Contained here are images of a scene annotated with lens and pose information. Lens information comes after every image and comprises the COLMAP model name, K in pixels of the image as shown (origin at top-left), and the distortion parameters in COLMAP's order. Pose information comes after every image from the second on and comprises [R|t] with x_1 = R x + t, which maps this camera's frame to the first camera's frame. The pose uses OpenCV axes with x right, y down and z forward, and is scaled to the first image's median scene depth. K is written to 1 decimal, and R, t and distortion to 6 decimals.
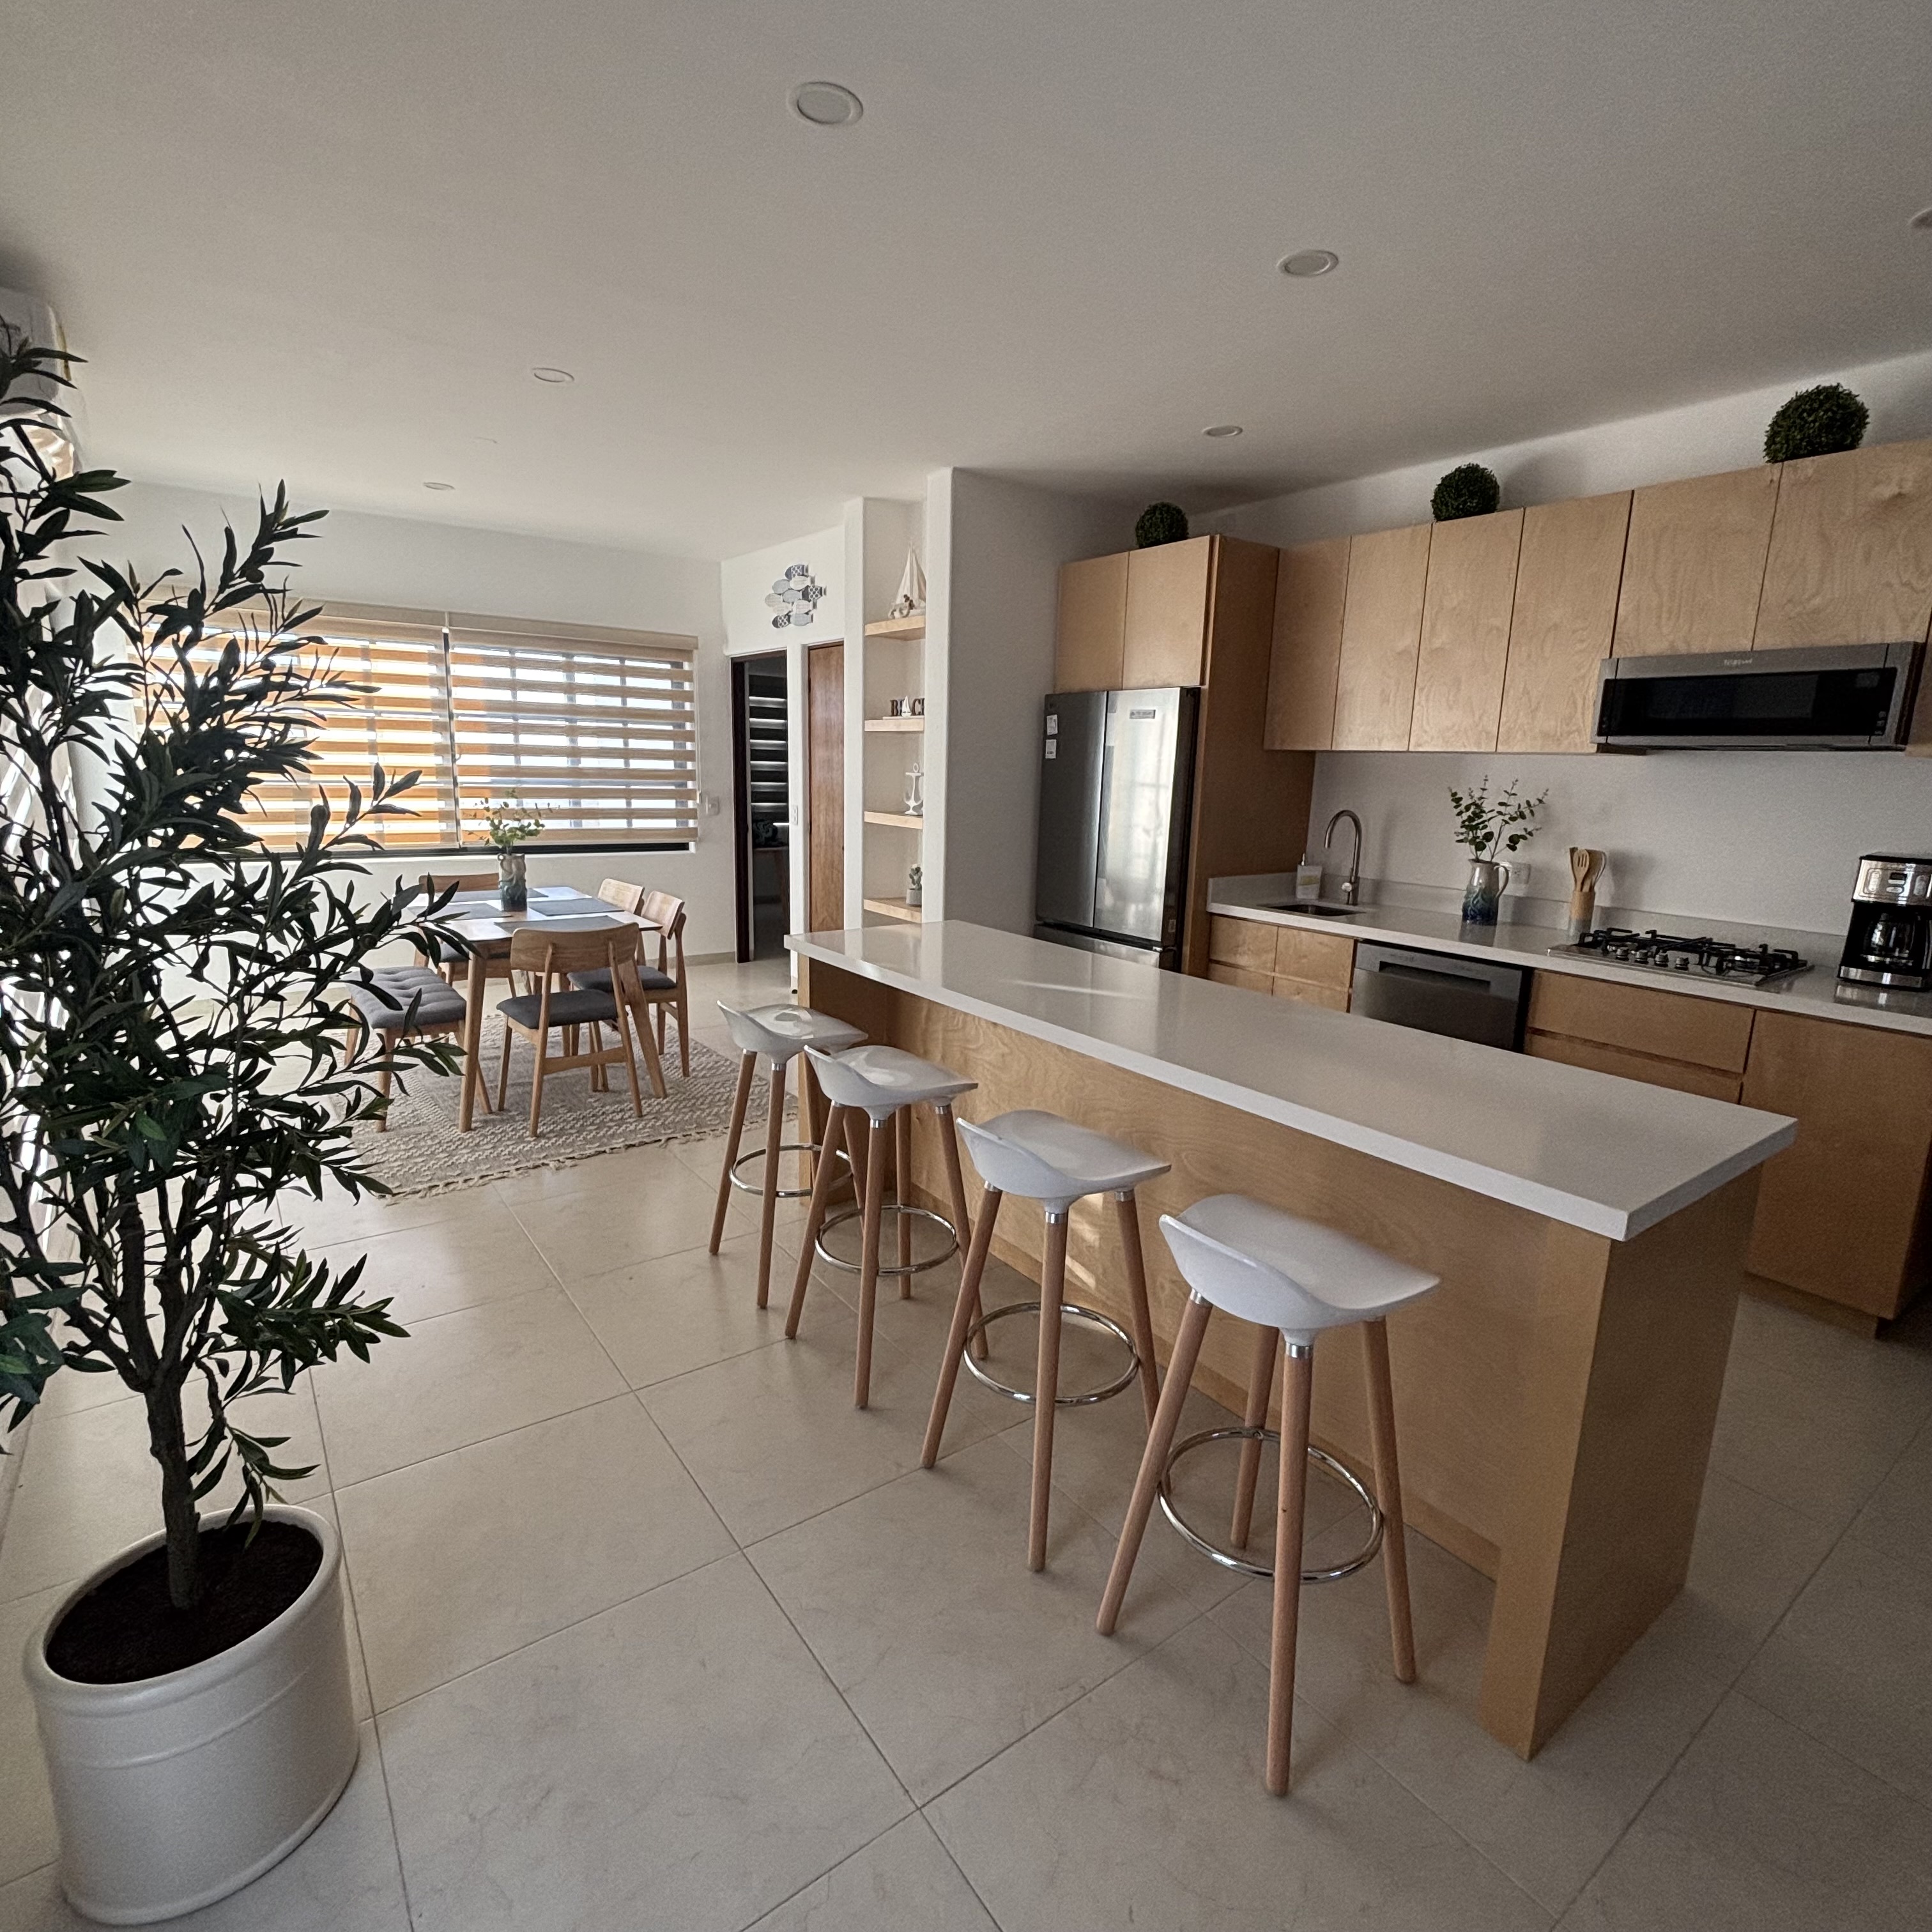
lens RADIAL K [[1029.9, 0, 981.1], [0, 1029.9, 967.7], [0, 0, 1]] dist [0.014120, -0.007220]
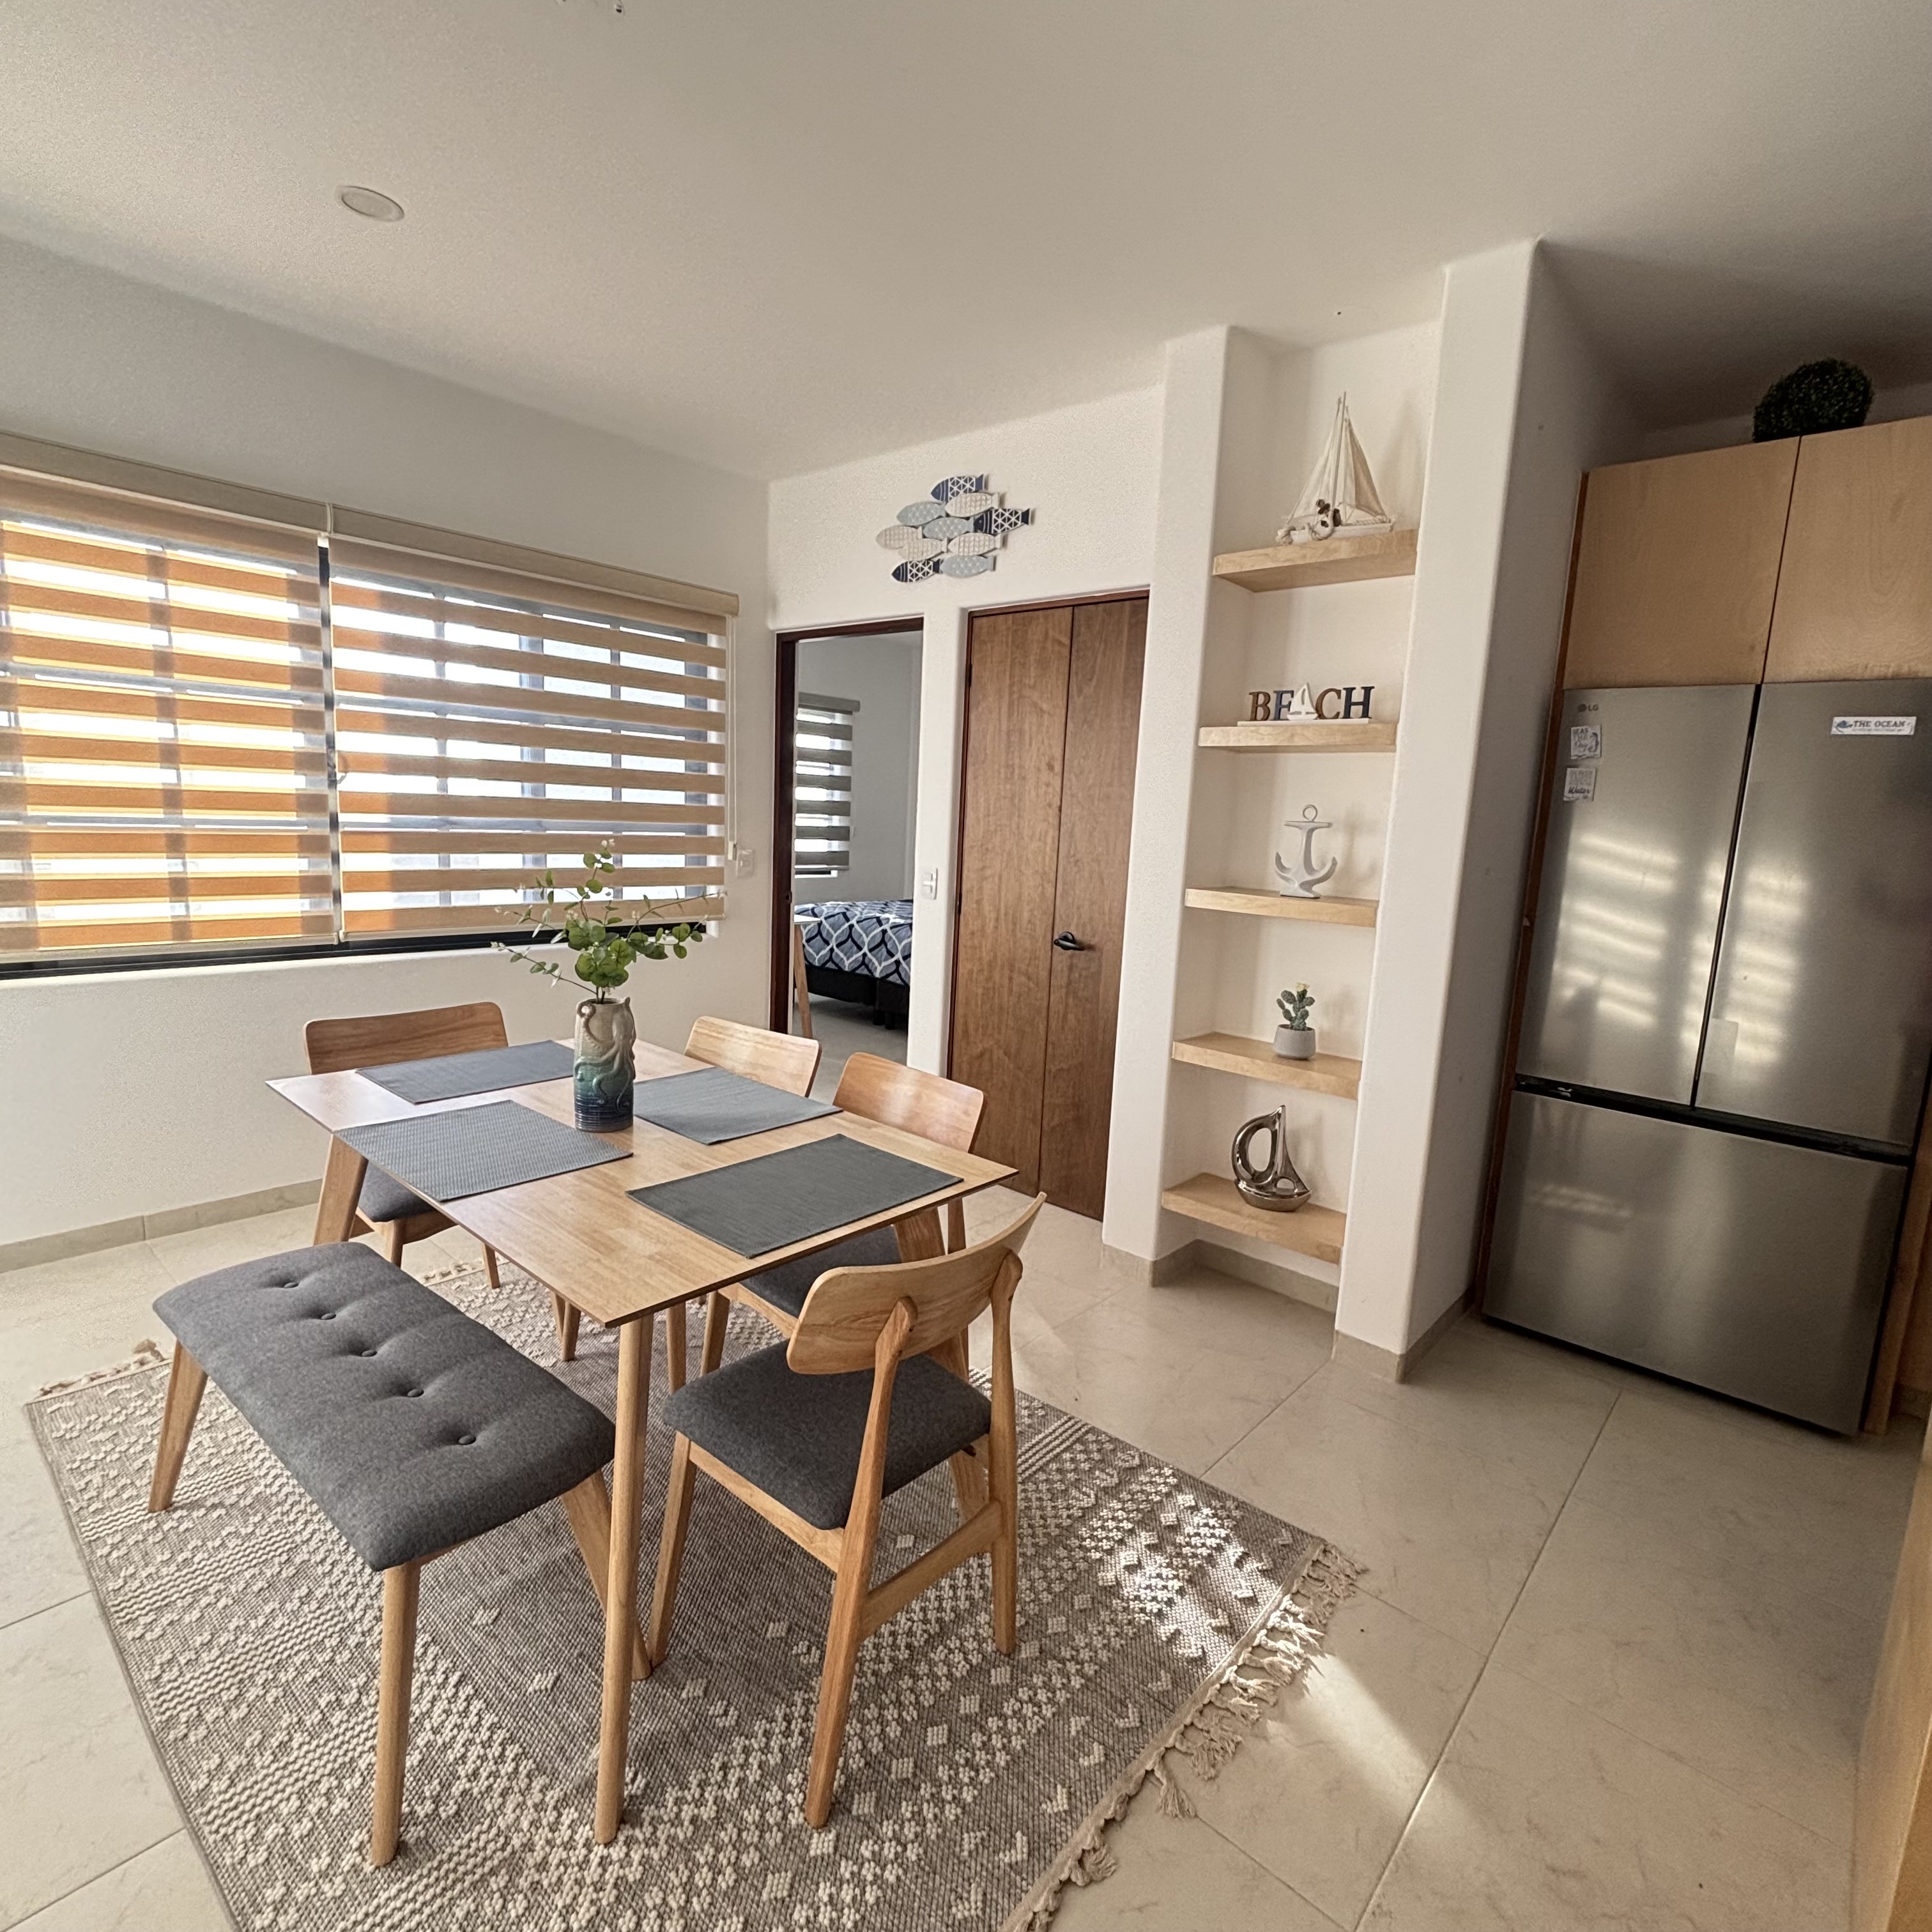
lens RADIAL K [[1036.2, 0, 976.7], [0, 1036.2, 965.4], [0, 0, 1]] dist [0.054813, -0.055150]
pose [[0.978916, -0.012272, 0.203895, -0.409221], [0.020217, 0.999113, -0.036931, -0.109558], [-0.203261, 0.040275, 0.978296, 0.560430]]
